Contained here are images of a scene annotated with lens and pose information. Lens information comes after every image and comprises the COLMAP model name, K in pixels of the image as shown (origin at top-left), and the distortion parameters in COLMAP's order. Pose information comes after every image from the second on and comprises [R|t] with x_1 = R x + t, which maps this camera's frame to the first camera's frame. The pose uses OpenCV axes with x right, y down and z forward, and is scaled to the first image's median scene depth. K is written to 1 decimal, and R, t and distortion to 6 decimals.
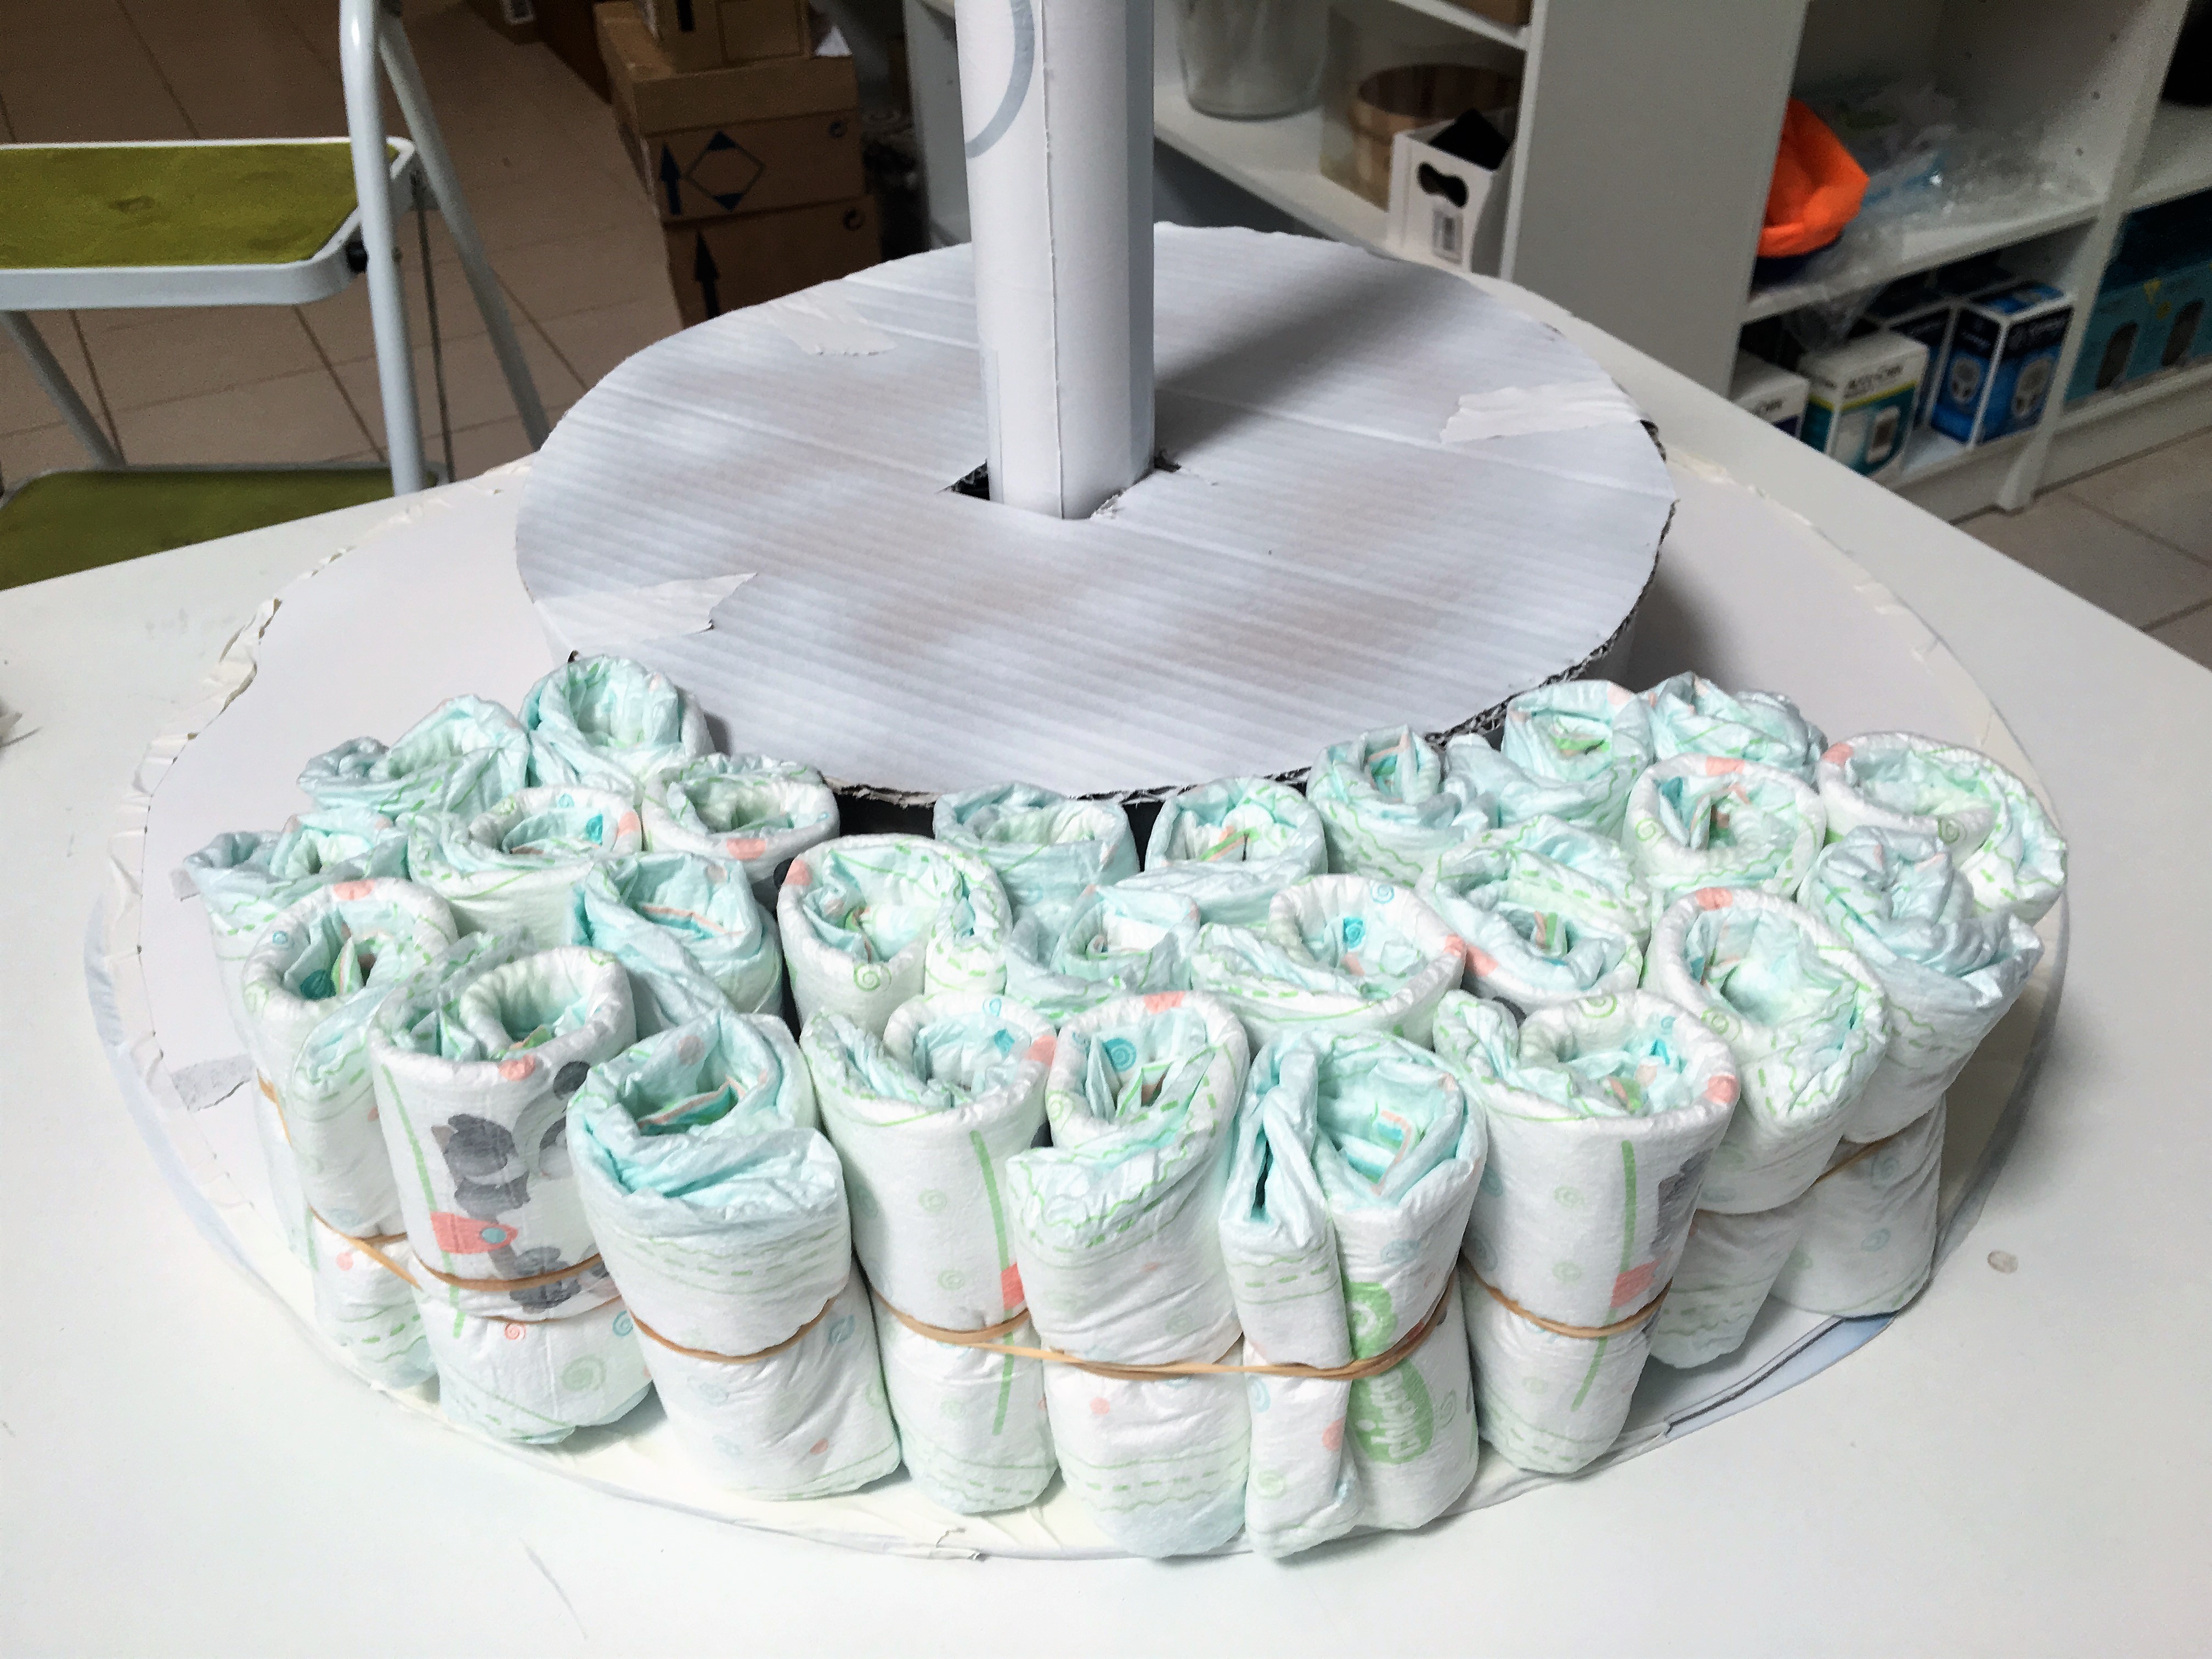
lens RADIAL K [[1862.5, 0, 1108.9], [0, 1862.5, 842.4], [0, 0, 1]] dist [0.029636, -0.042589]
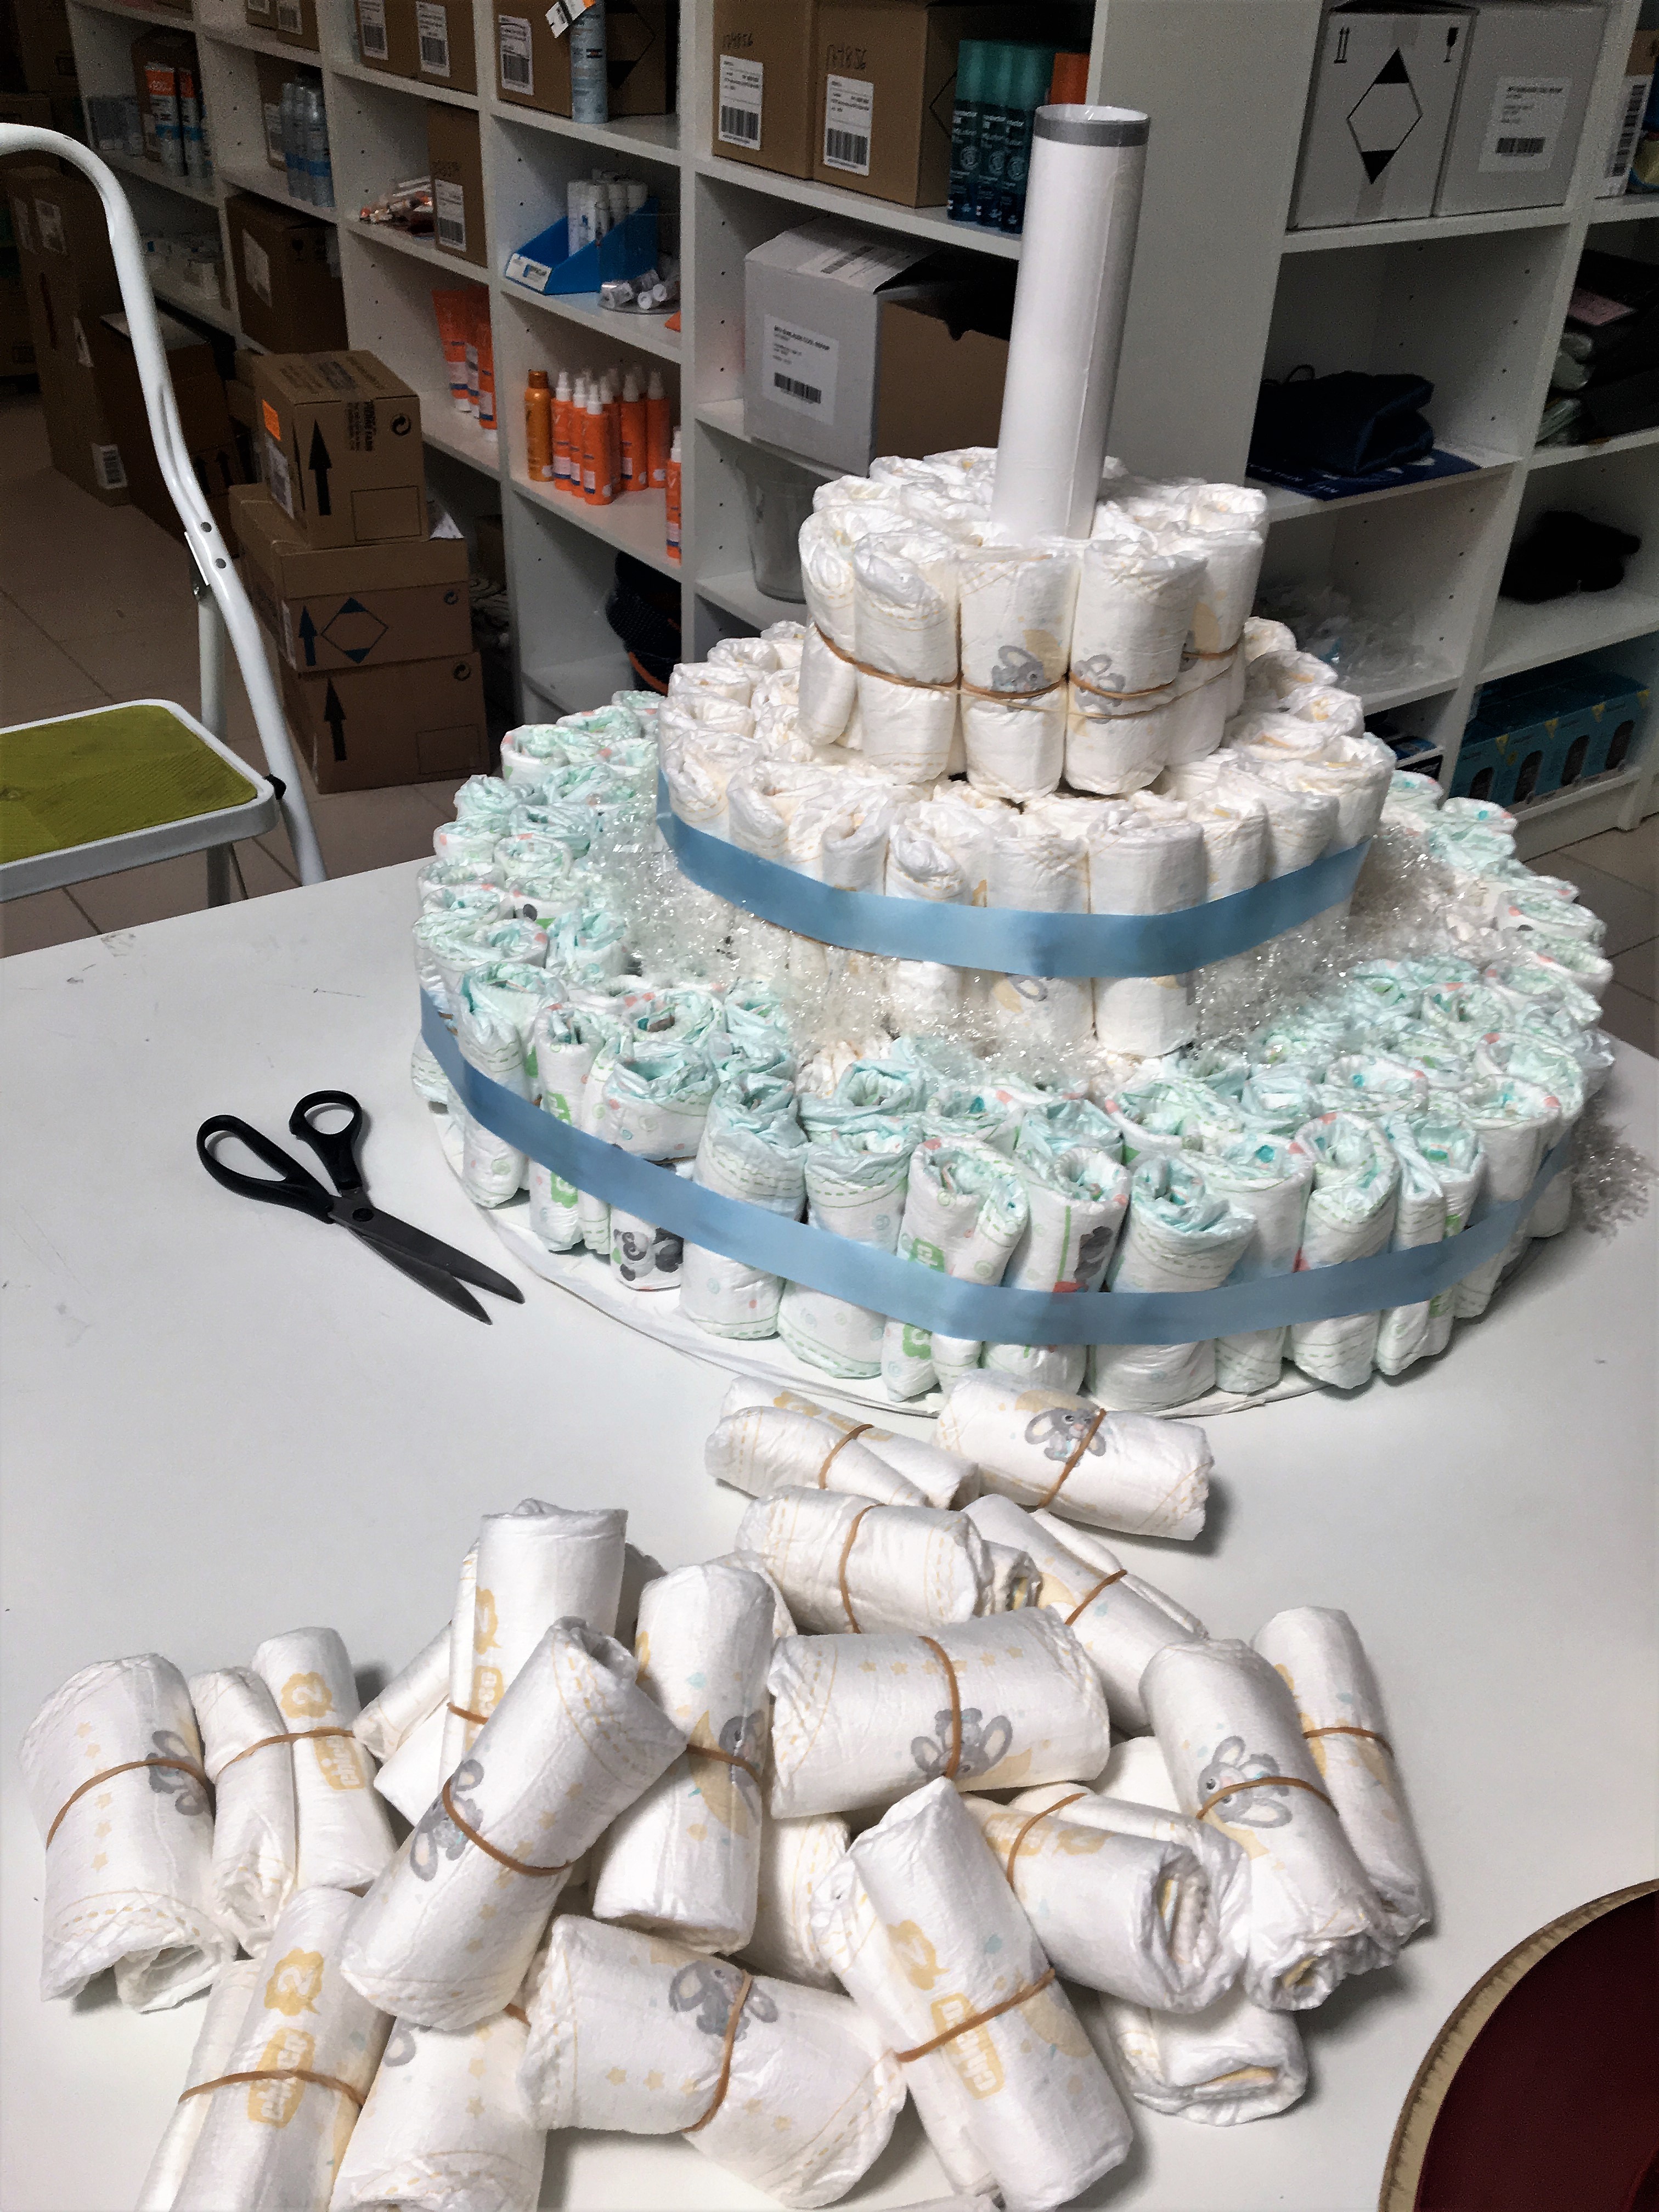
lens RADIAL K [[1862.5, 0, 831.7], [0, 1862.5, 1087.9], [0, 0, 1]] dist [0.029636, -0.042589]
pose [[0.990478, -0.015125, 0.136837, -0.084599], [0.027846, 0.995413, -0.091533, 0.049597], [-0.134825, 0.094472, 0.986356, -0.198204]]
